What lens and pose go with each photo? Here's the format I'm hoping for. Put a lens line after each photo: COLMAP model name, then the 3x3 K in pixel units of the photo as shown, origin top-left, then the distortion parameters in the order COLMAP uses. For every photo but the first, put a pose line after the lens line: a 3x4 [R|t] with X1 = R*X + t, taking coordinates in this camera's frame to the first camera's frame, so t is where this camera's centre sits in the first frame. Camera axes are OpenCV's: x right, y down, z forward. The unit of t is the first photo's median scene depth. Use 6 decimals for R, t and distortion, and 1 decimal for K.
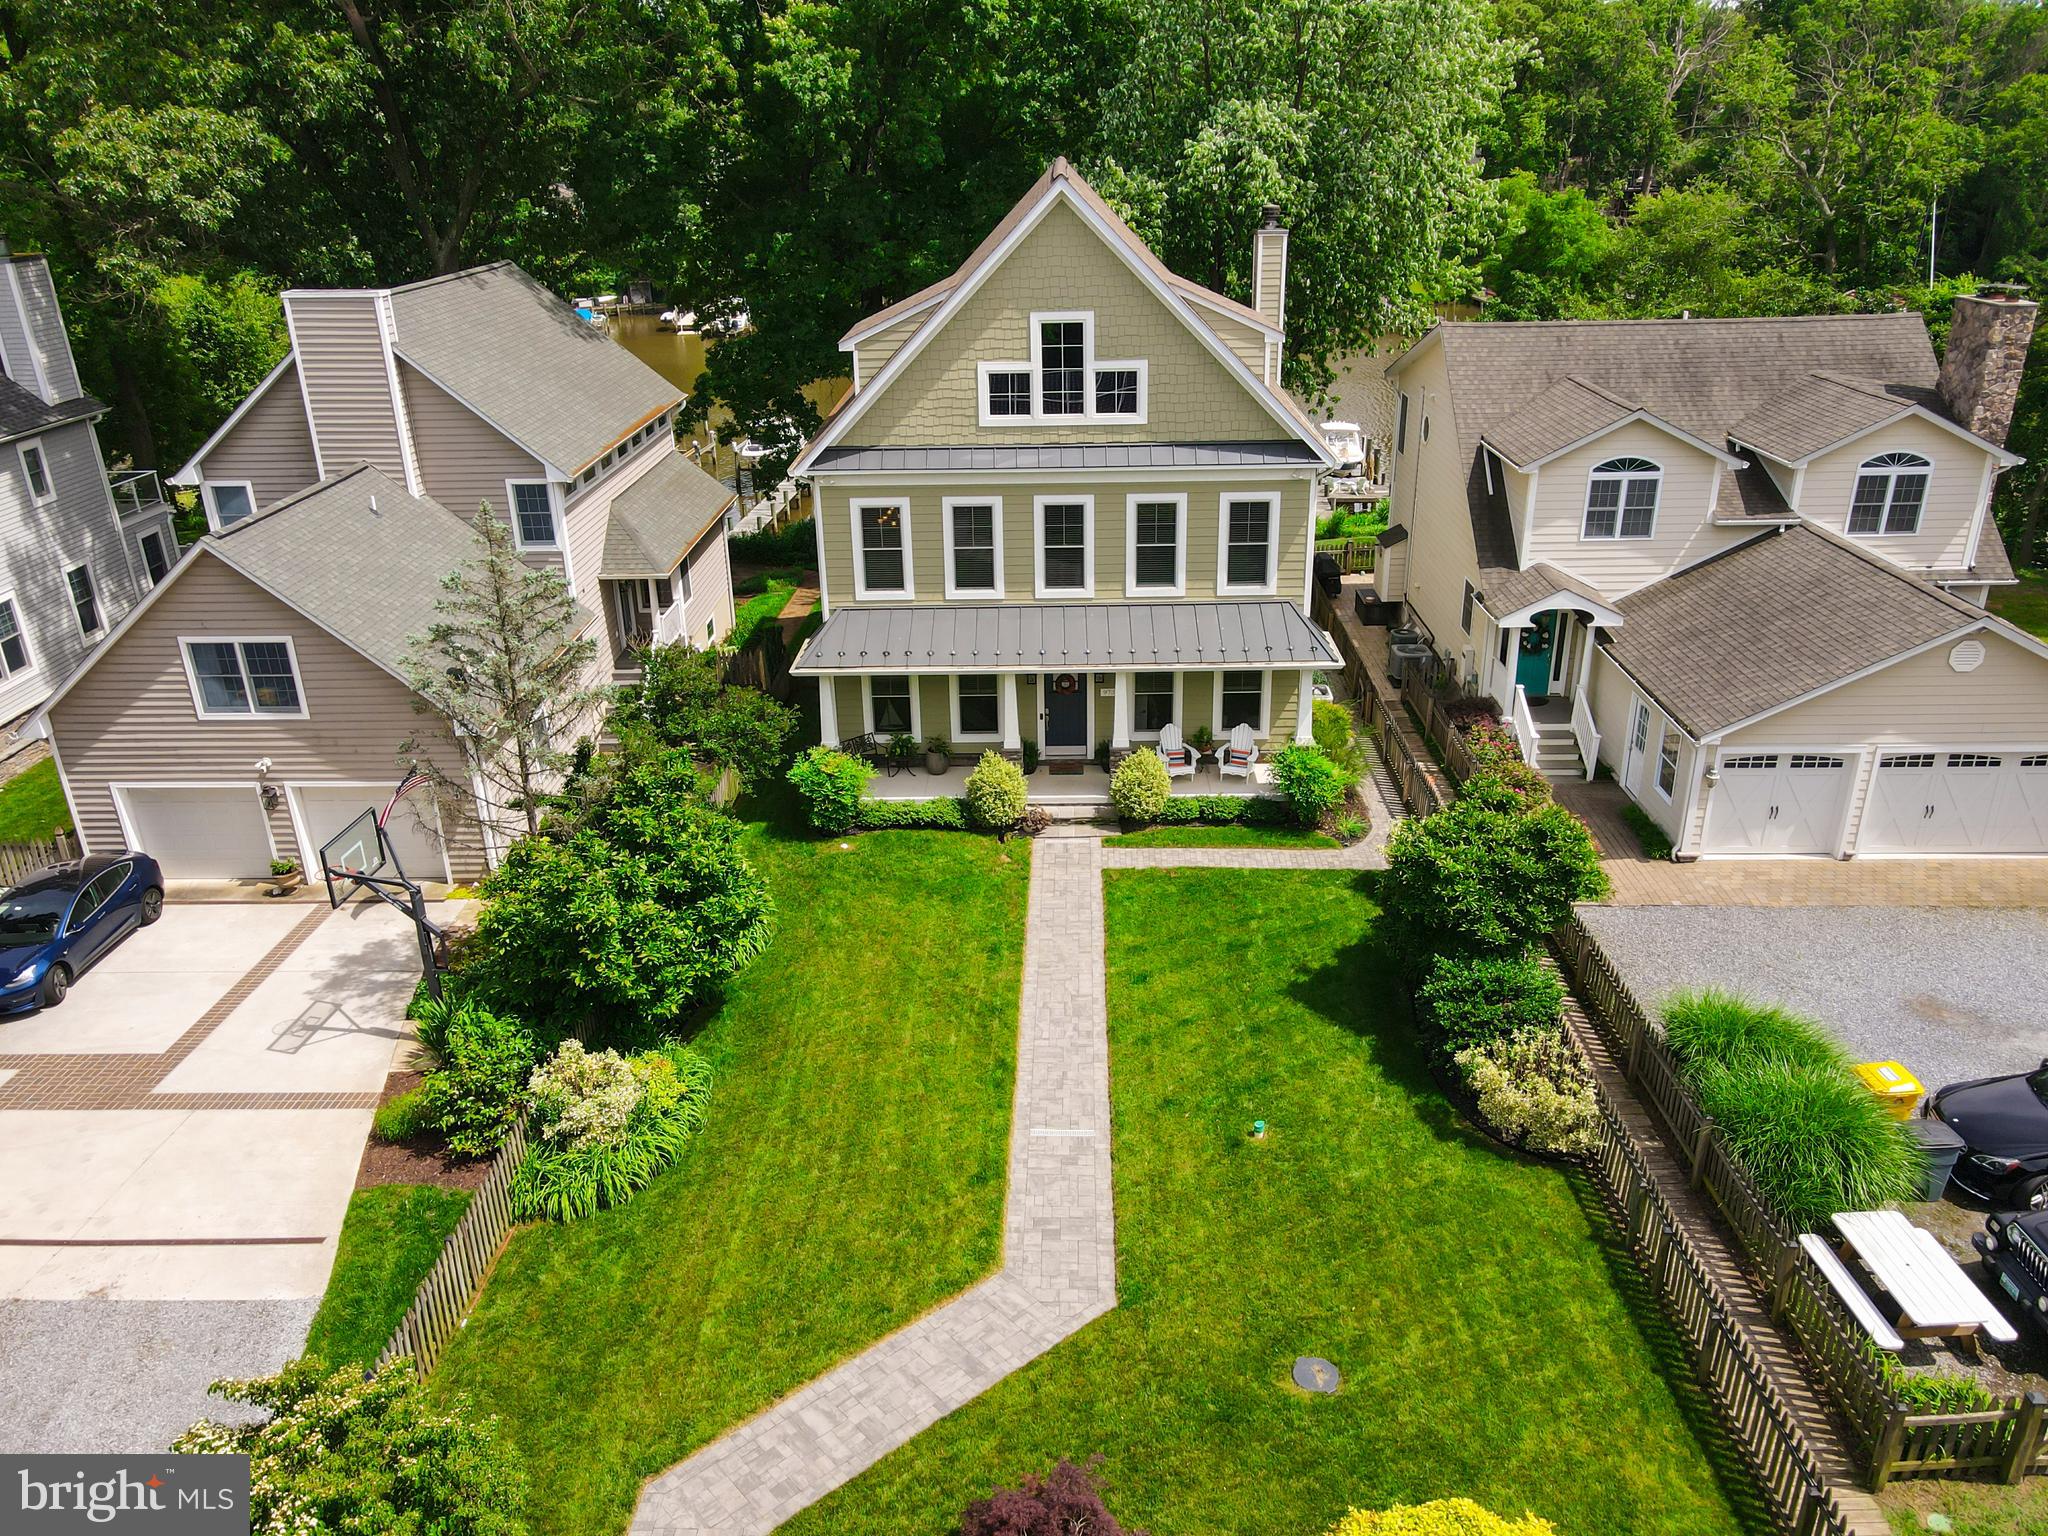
lens RADIAL K [[1487.6, 0, 1023.8], [0, 1487.6, 783.4], [0, 0, 1]] dist [0.004934, 0.006377]
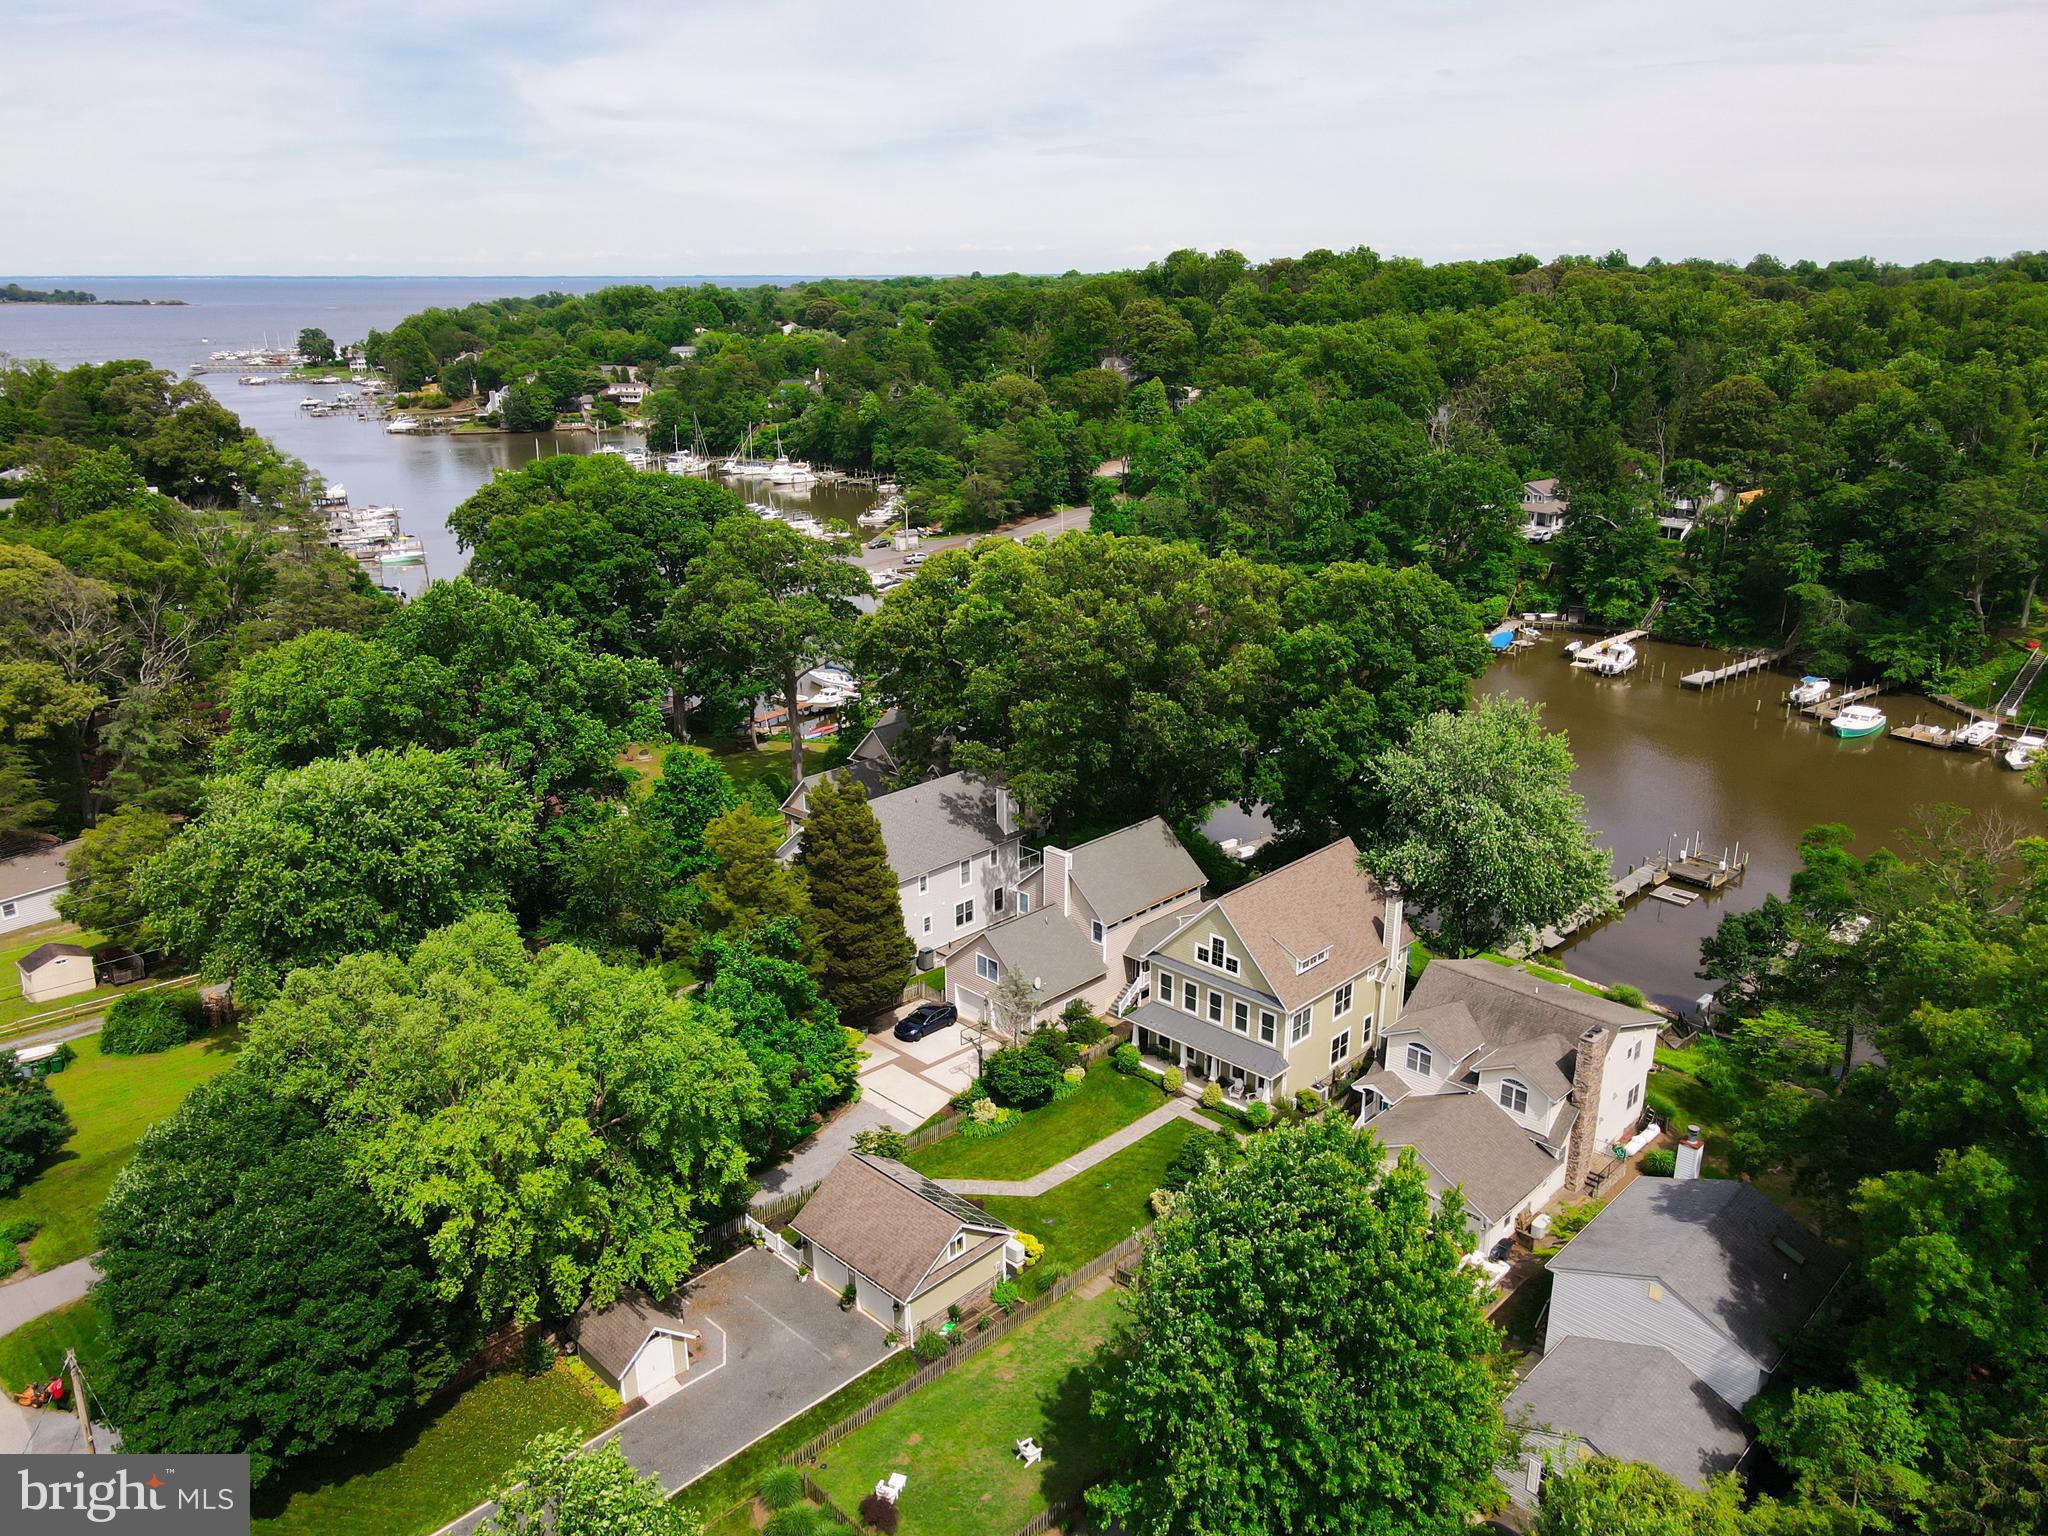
lens RADIAL K [[1487.6, 0, 1023.8], [0, 1487.6, 783.4], [0, 0, 1]] dist [0.004934, 0.006377]
pose [[0.736525, 0.236343, -0.633777, 1.543260], [-0.284796, 0.958225, 0.026366, -0.565959], [0.613532, 0.161078, 0.773066, -1.604592]]
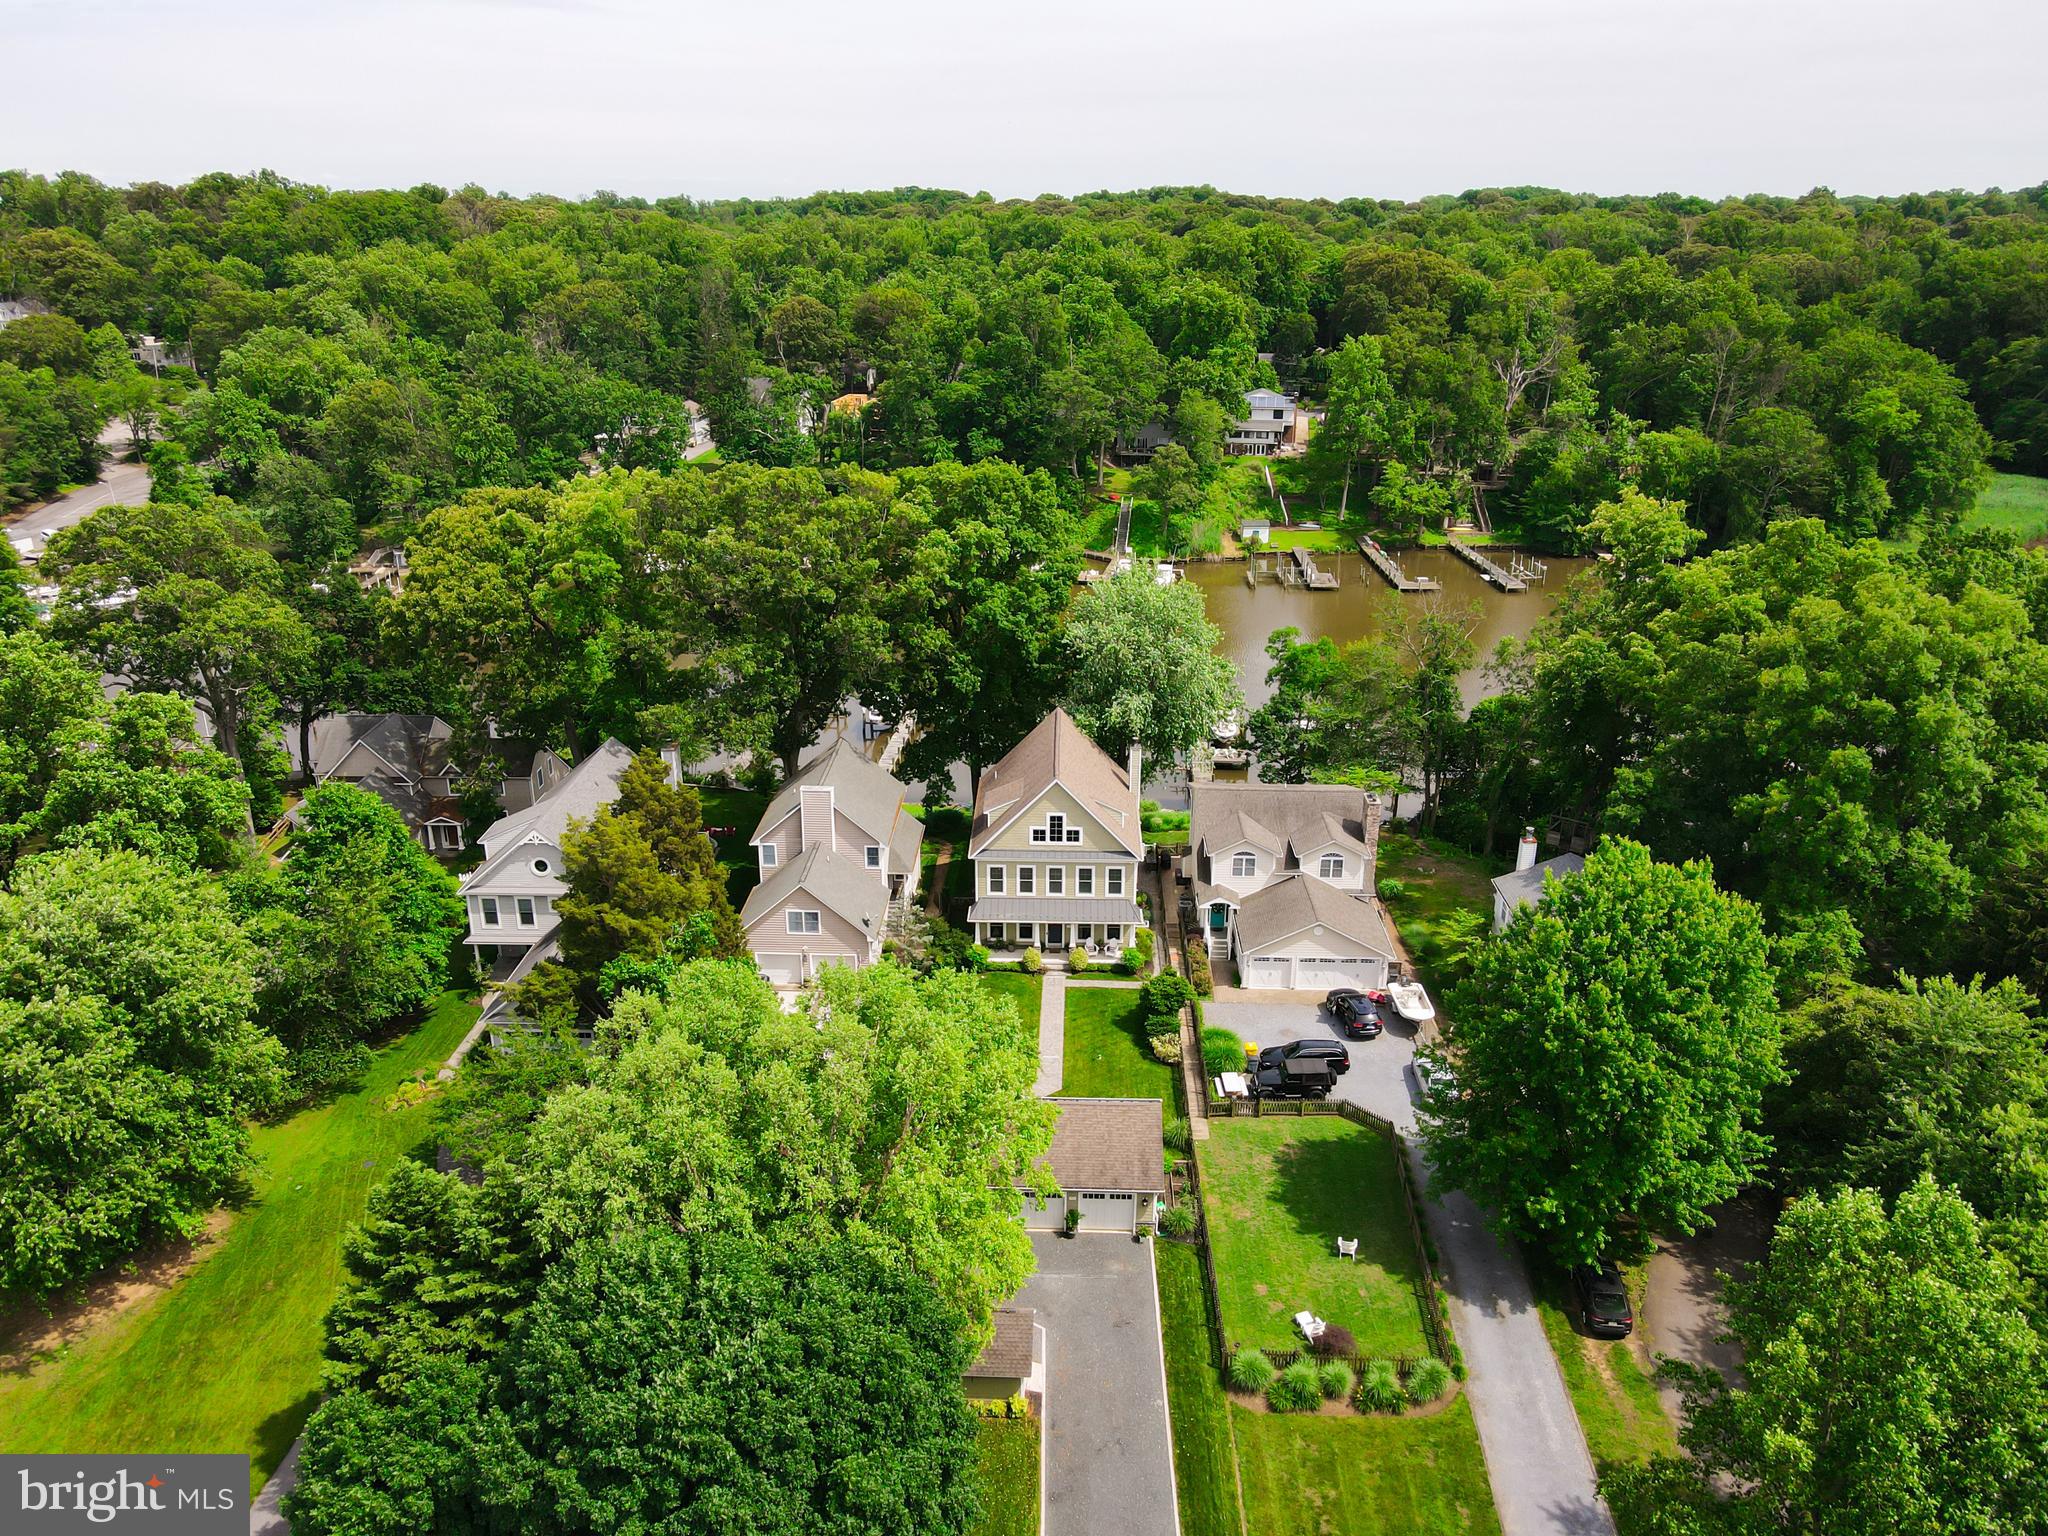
lens RADIAL K [[1487.6, 0, 1023.8], [0, 1487.6, 783.4], [0, 0, 1]] dist [0.004934, 0.006377]
pose [[0.999710, 0.024001, 0.001880, -0.050807], [-0.023880, 0.998512, -0.049030, -0.214168], [-0.003054, 0.048971, 0.998796, -2.159952]]
